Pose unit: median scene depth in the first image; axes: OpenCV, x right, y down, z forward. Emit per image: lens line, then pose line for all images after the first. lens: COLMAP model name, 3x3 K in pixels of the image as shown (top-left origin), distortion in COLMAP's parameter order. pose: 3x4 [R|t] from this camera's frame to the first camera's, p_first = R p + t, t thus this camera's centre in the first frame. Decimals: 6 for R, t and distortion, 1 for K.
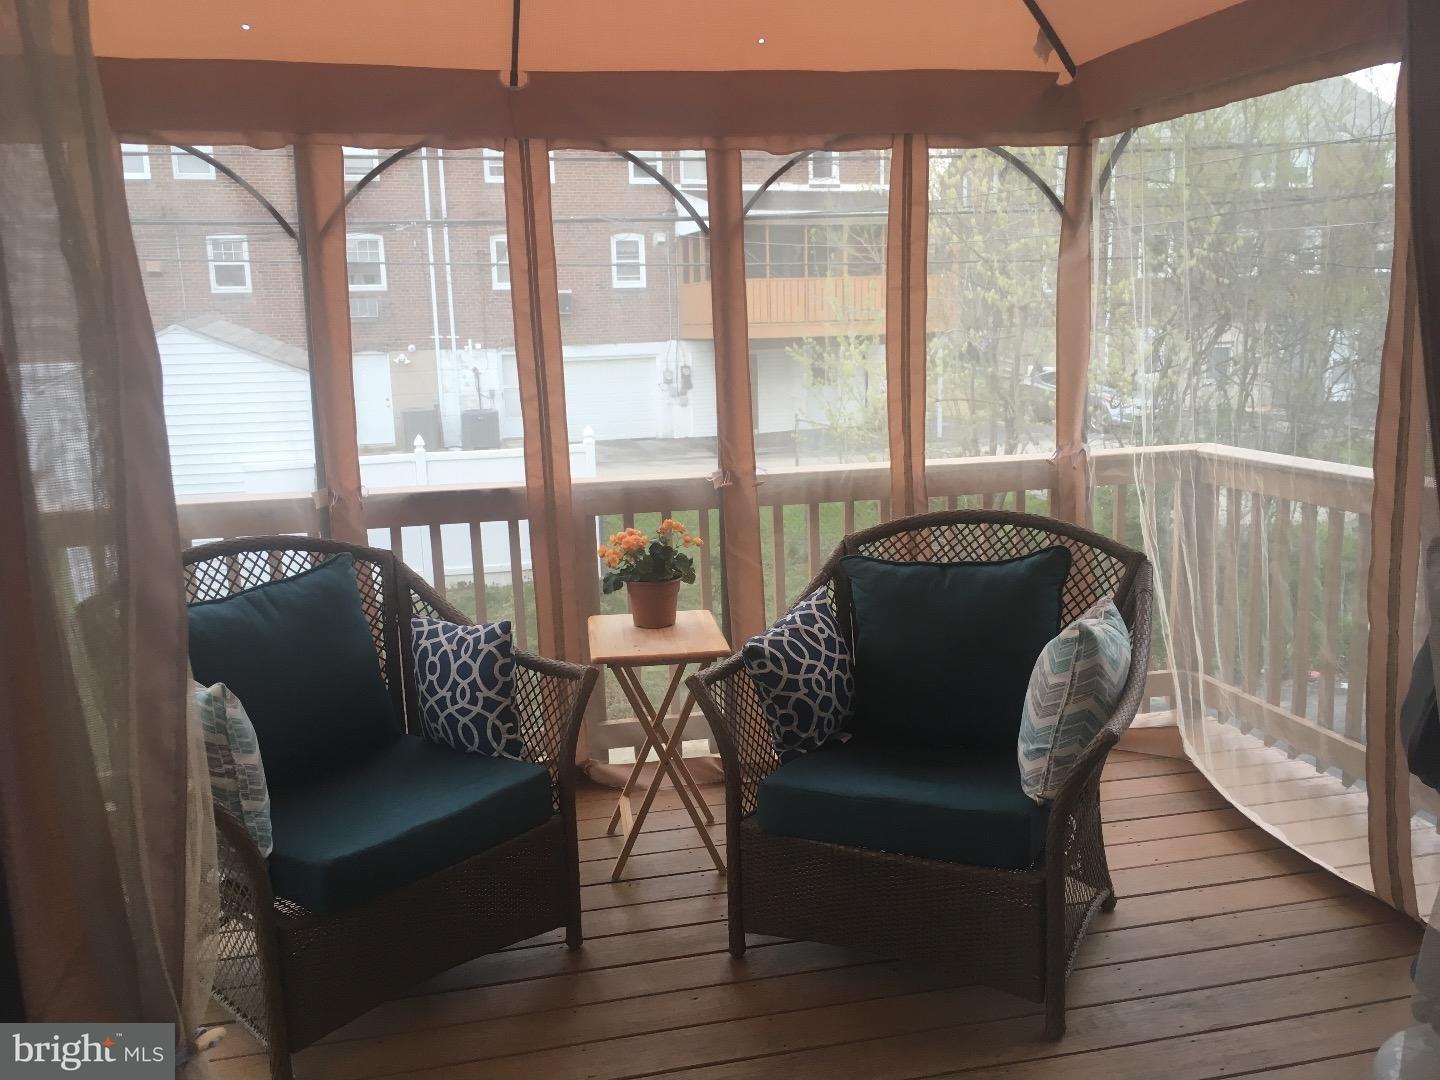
lens RADIAL K [[1229.8, 0, 715.9], [0, 1229.8, 550.0], [0, 0, 1]] dist [0.084123, -0.121762]
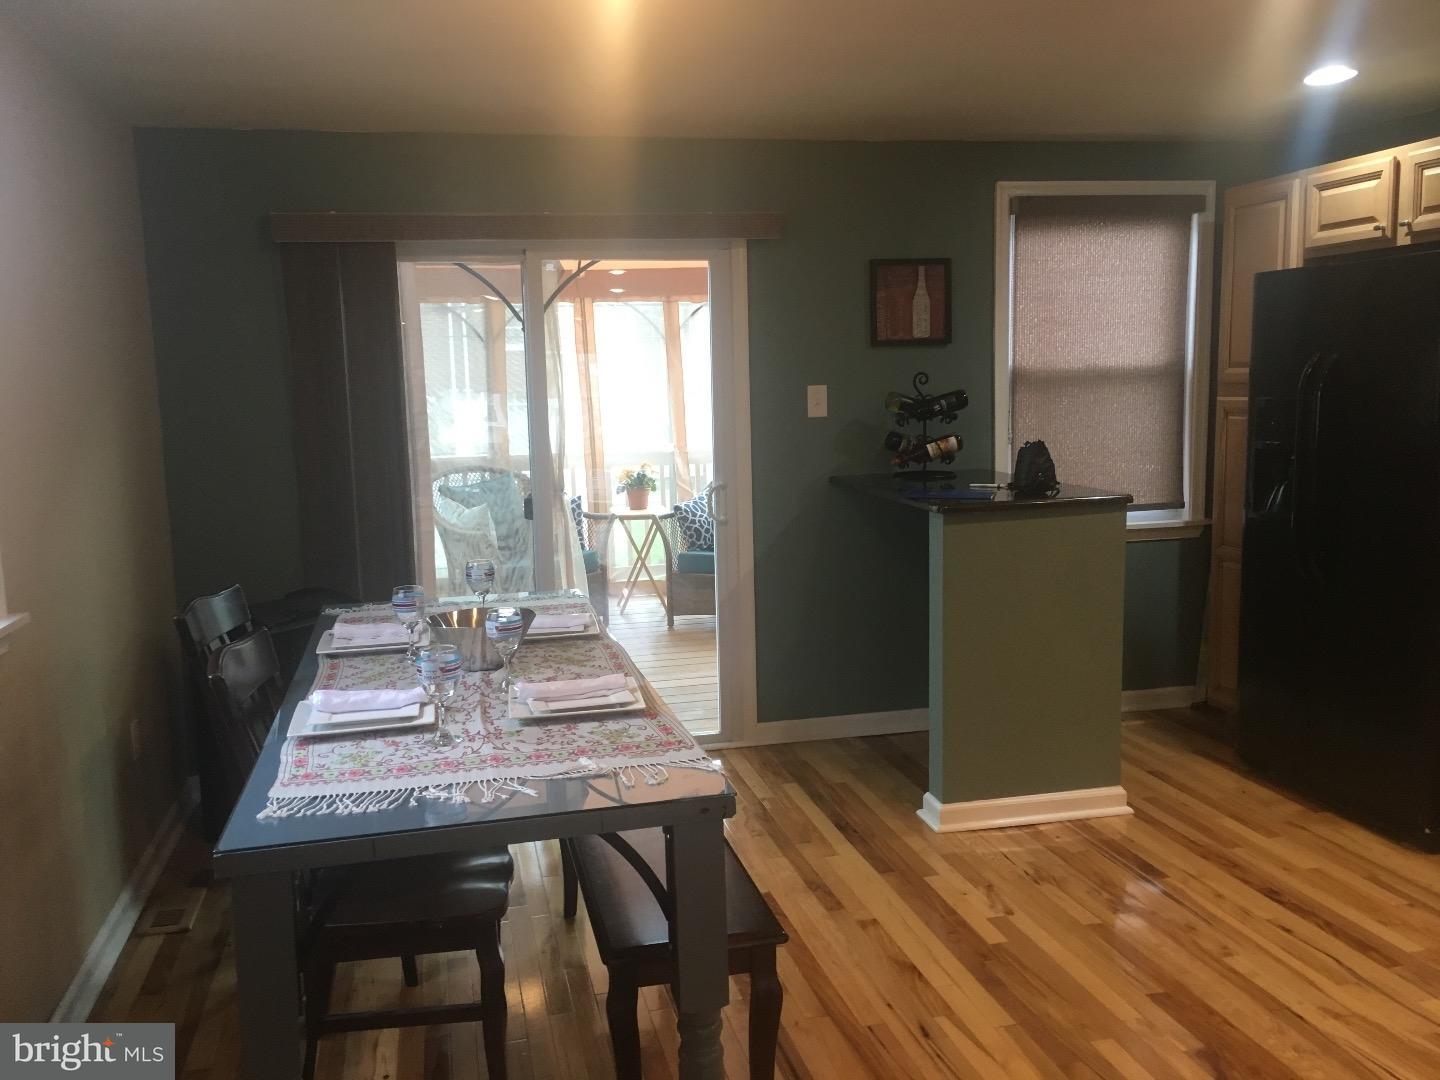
lens RADIAL K [[1229.8, 0, 715.9], [0, 1229.8, 550.0], [0, 0, 1]] dist [0.084123, -0.121762]
pose [[0.999970, 0.000694, 0.007676, 0.087666], [-0.000364, 0.999079, -0.042910, 0.270769], [-0.007699, 0.042906, 0.999049, -1.479200]]
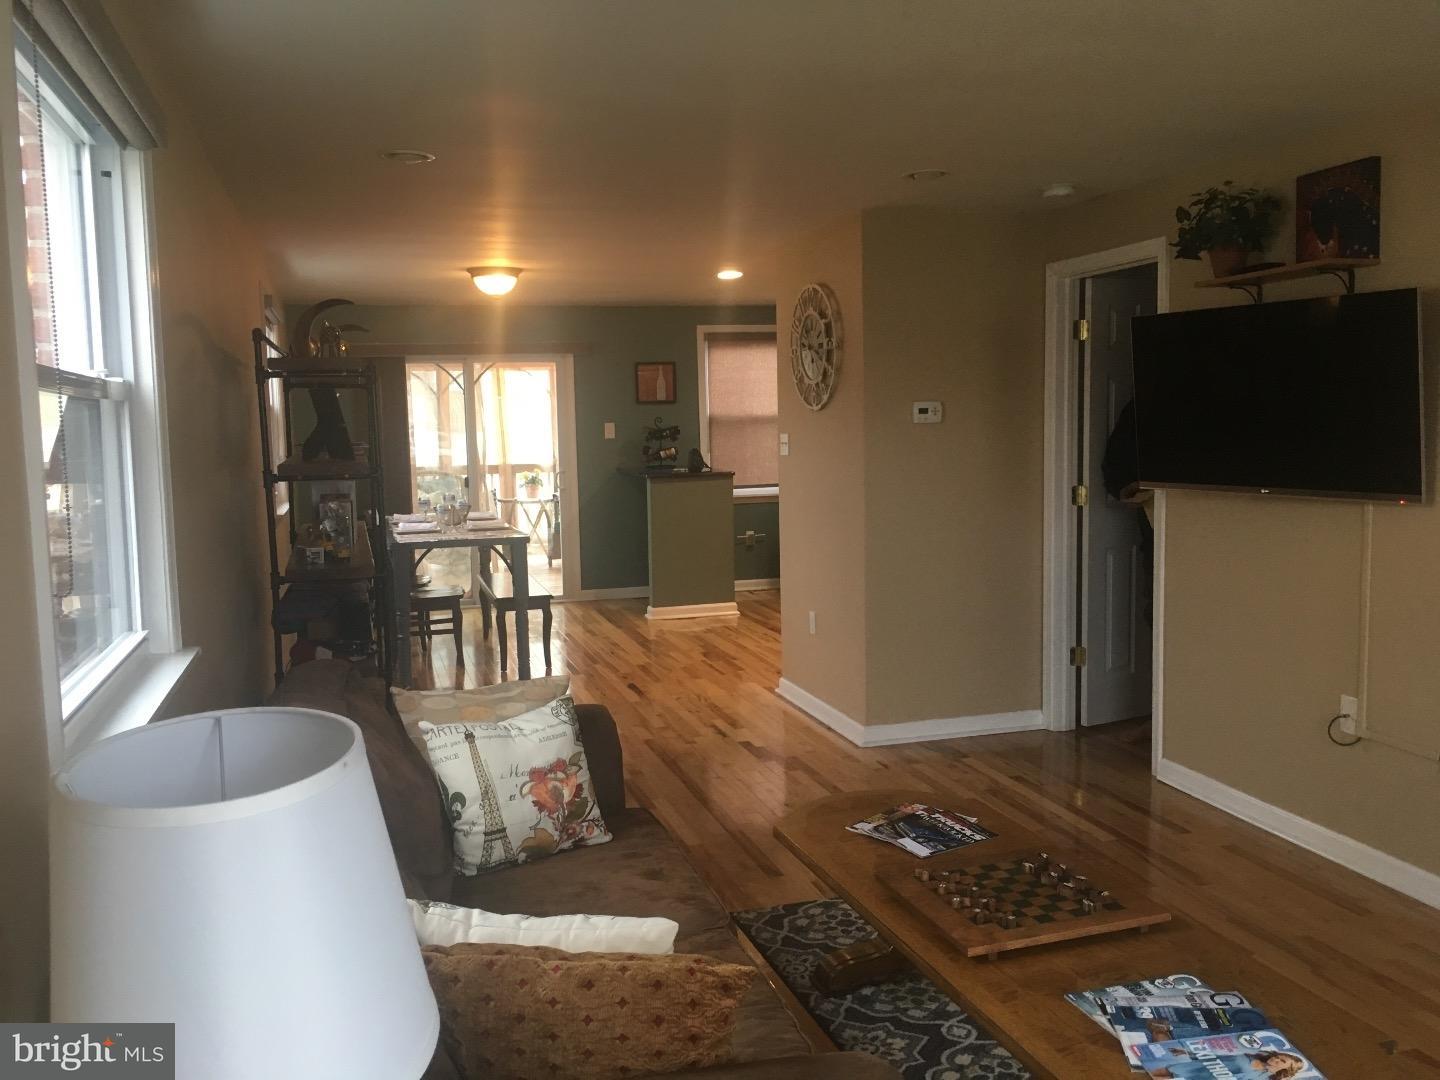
lens RADIAL K [[1229.8, 0, 715.9], [0, 1229.8, 550.0], [0, 0, 1]] dist [0.084123, -0.121762]
pose [[0.997985, -0.000635, 0.063439, 0.307491], [0.005360, 0.997218, -0.074341, 0.572665], [-0.063216, 0.074532, 0.995213, -3.153596]]
